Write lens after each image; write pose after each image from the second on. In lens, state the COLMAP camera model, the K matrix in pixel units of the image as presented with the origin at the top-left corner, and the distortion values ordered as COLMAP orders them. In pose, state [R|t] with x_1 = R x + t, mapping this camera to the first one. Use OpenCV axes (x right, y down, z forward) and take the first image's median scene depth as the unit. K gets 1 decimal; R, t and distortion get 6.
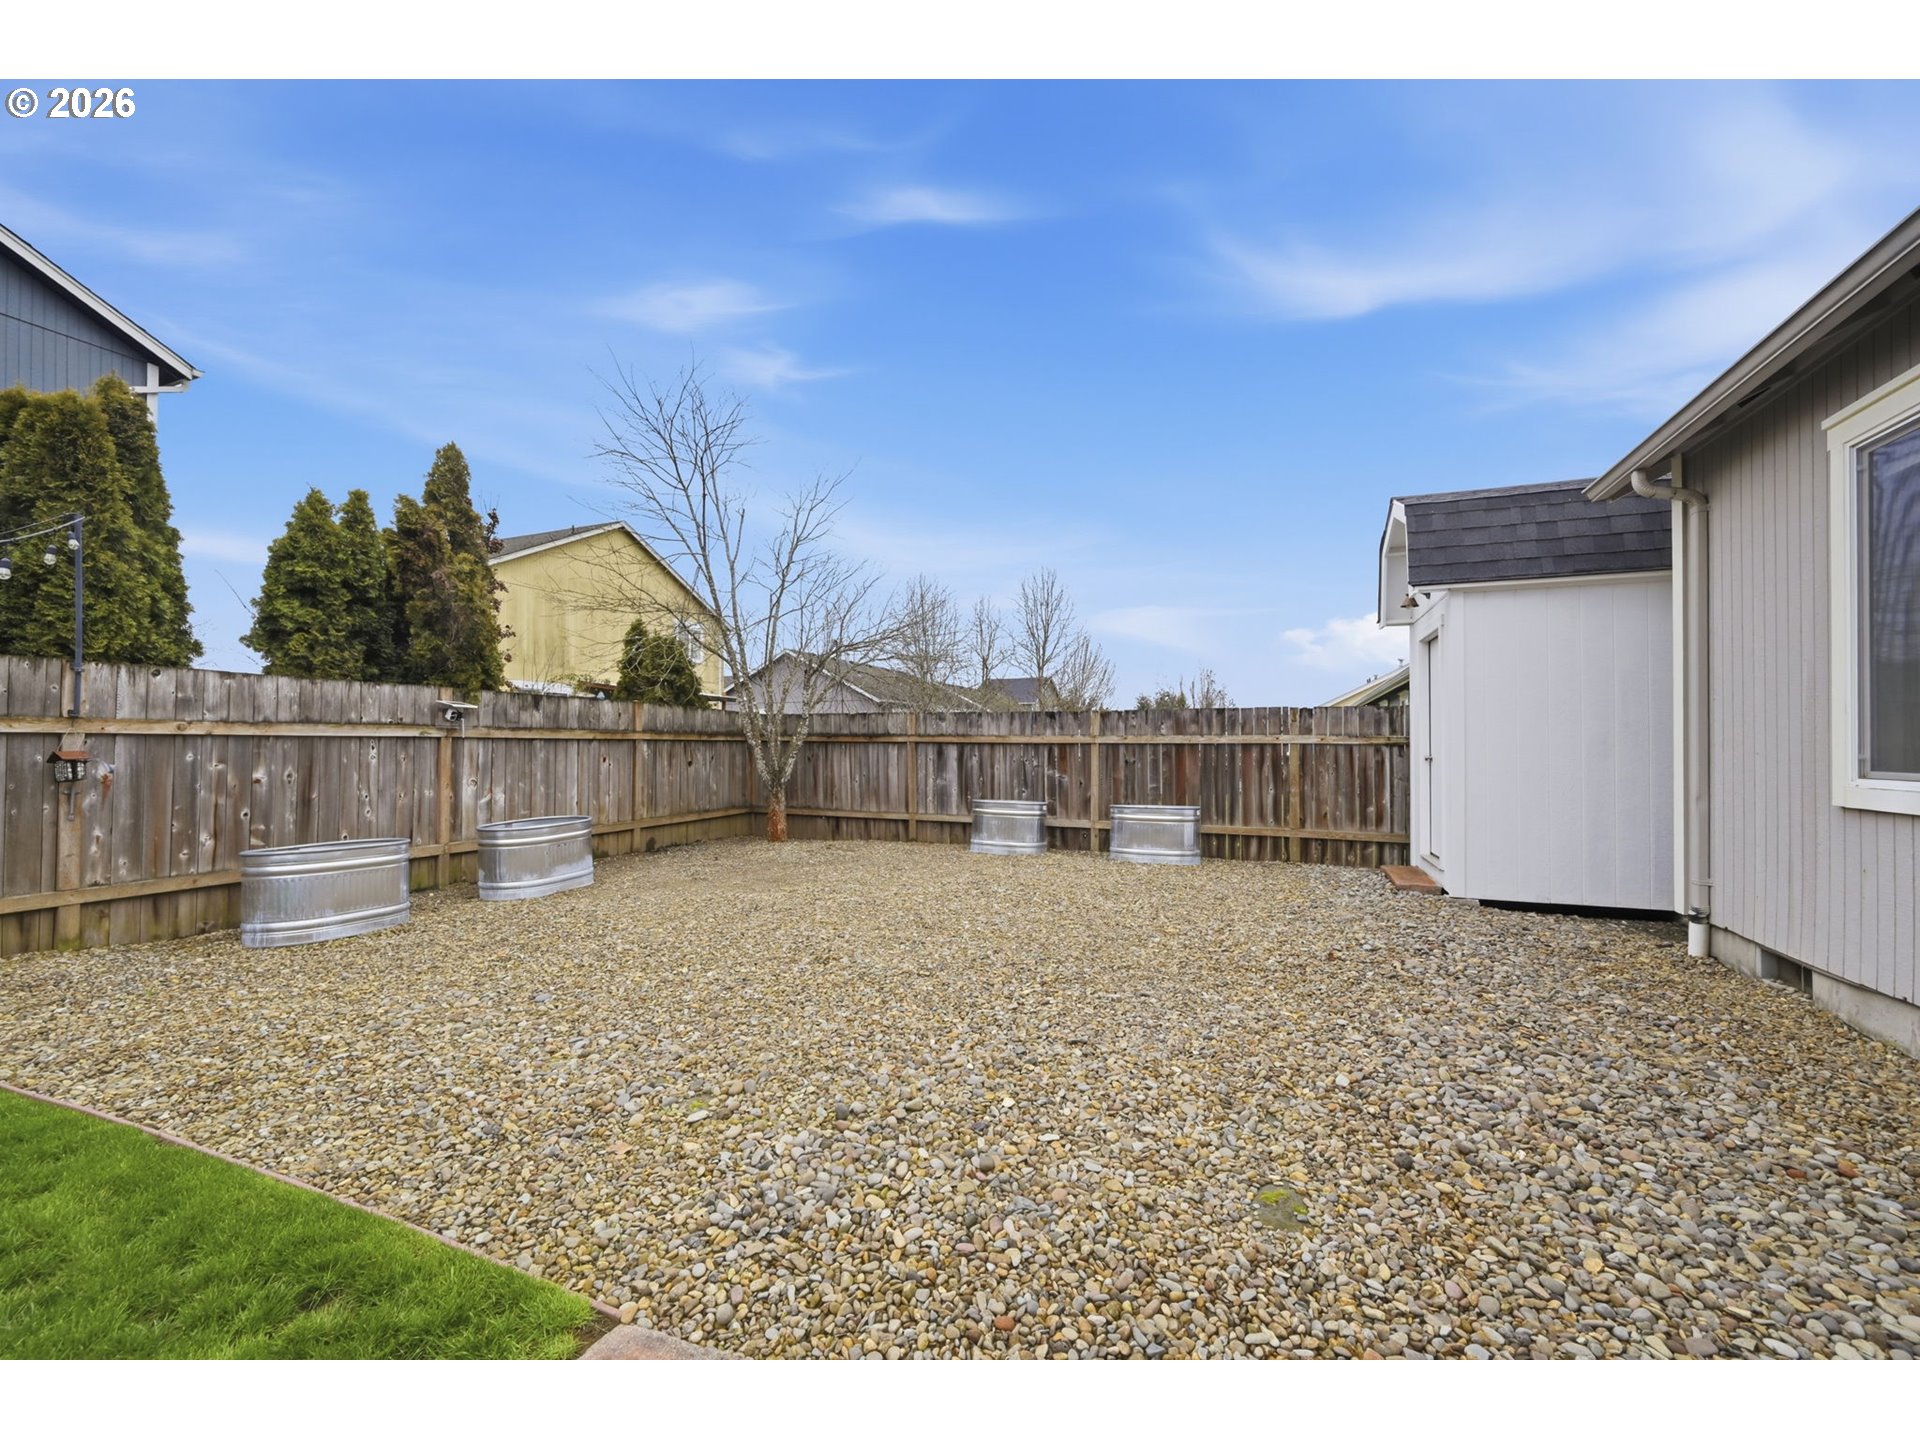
lens RADIAL K [[760.6, 0, 953.6], [0, 760.6, 709.2], [0, 0, 1]] dist [-0.007029, 0.000098]
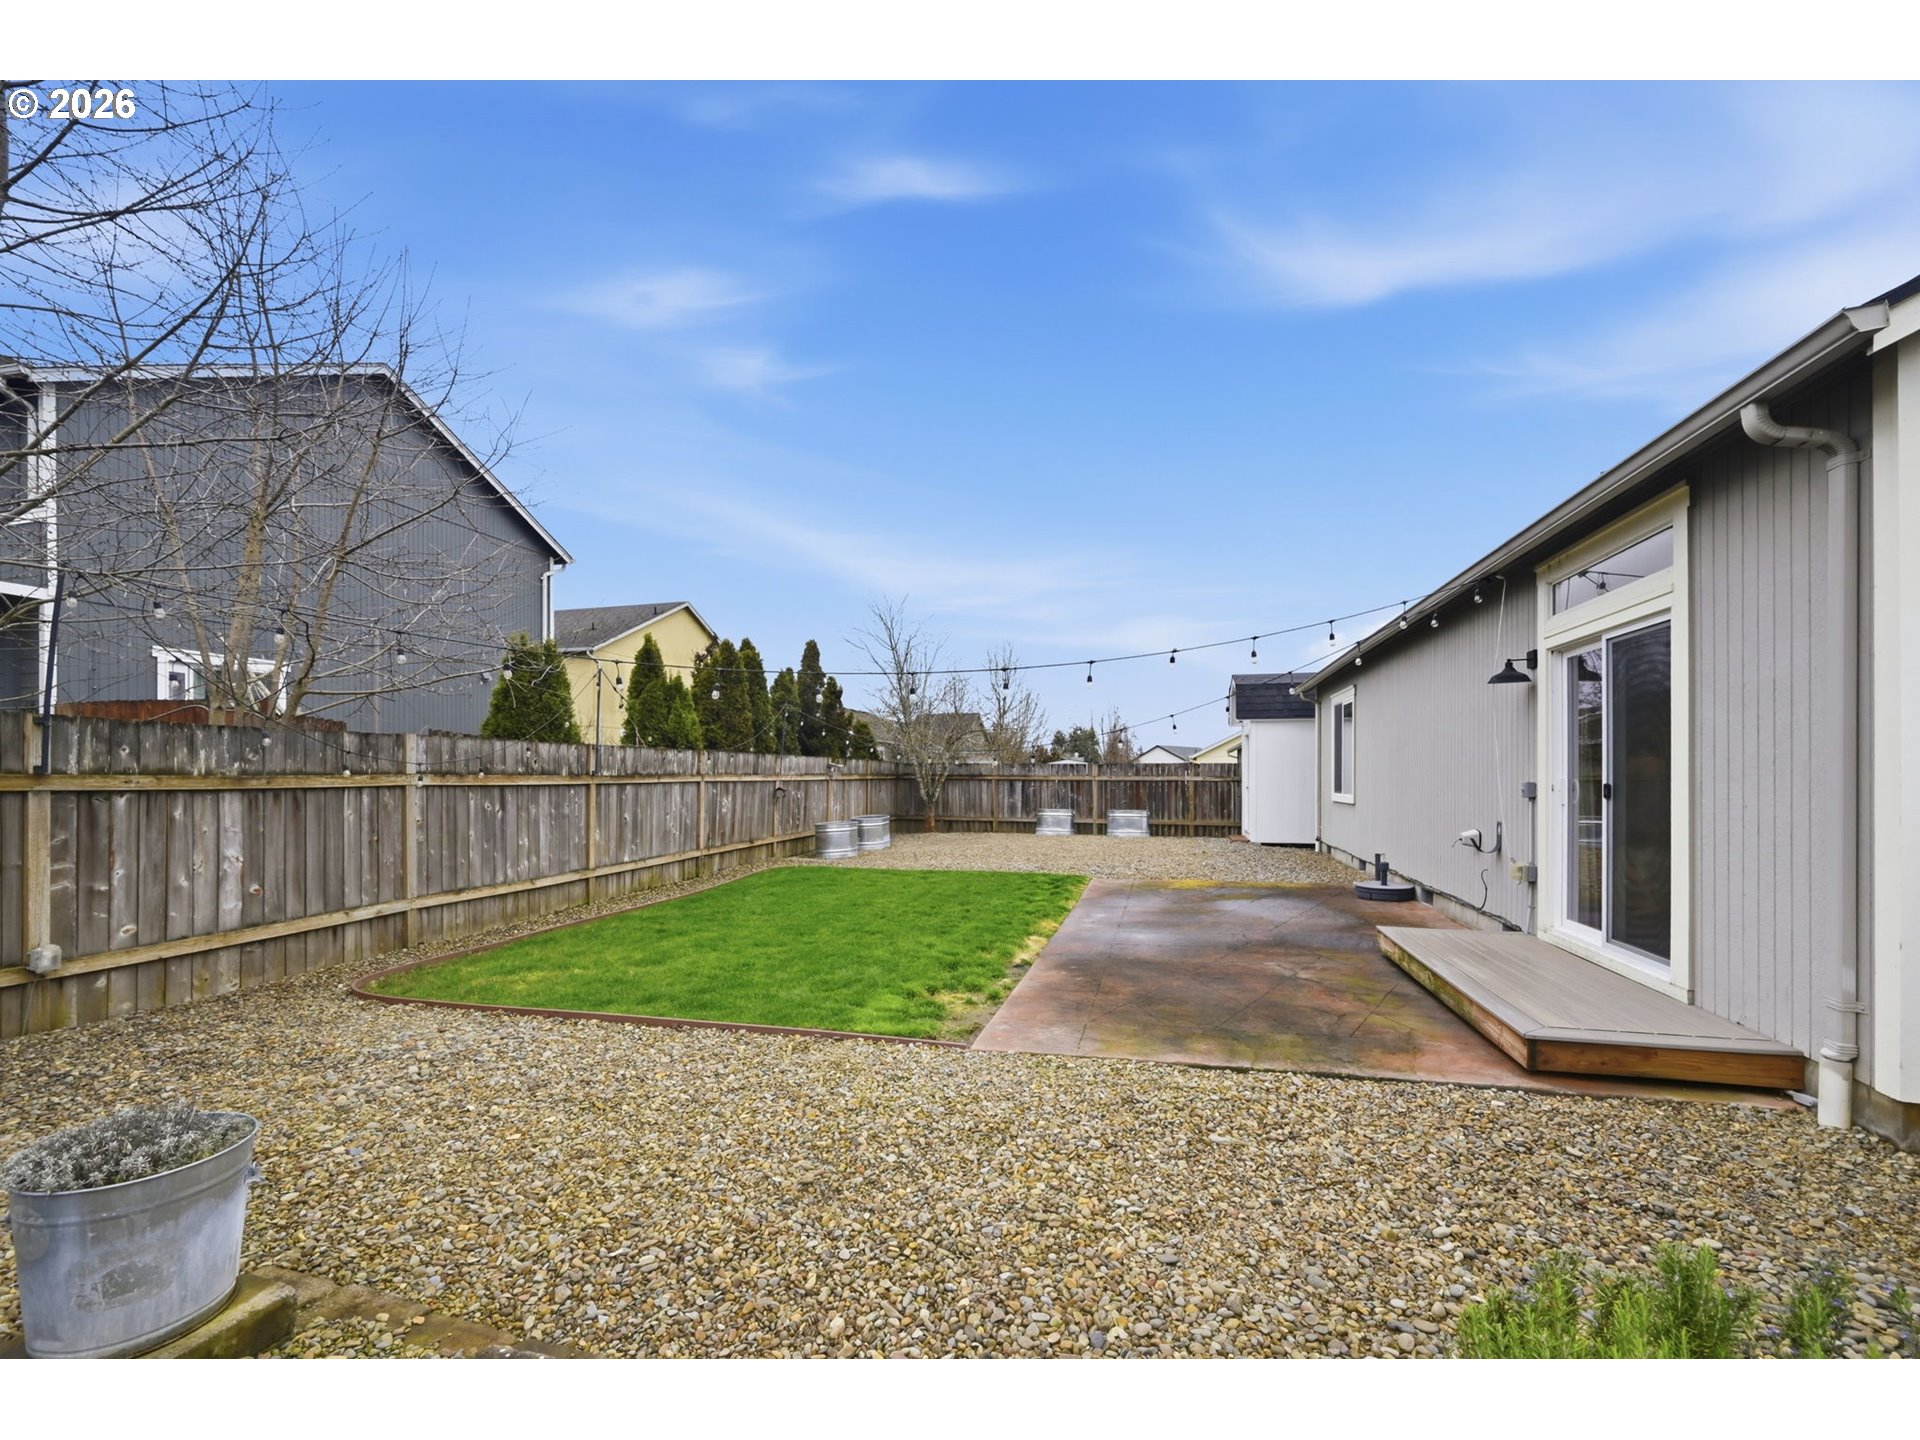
lens RADIAL K [[775.0, 0, 960.0], [0, 775.0, 729.0], [0, 0, 1]] dist [-0.030181, -0.000048]
pose [[0.990373, 0.006516, 0.138270, -0.461056], [-0.005327, 0.999946, -0.008964, -0.070870], [-0.138321, 0.008141, 0.990354, -0.984219]]
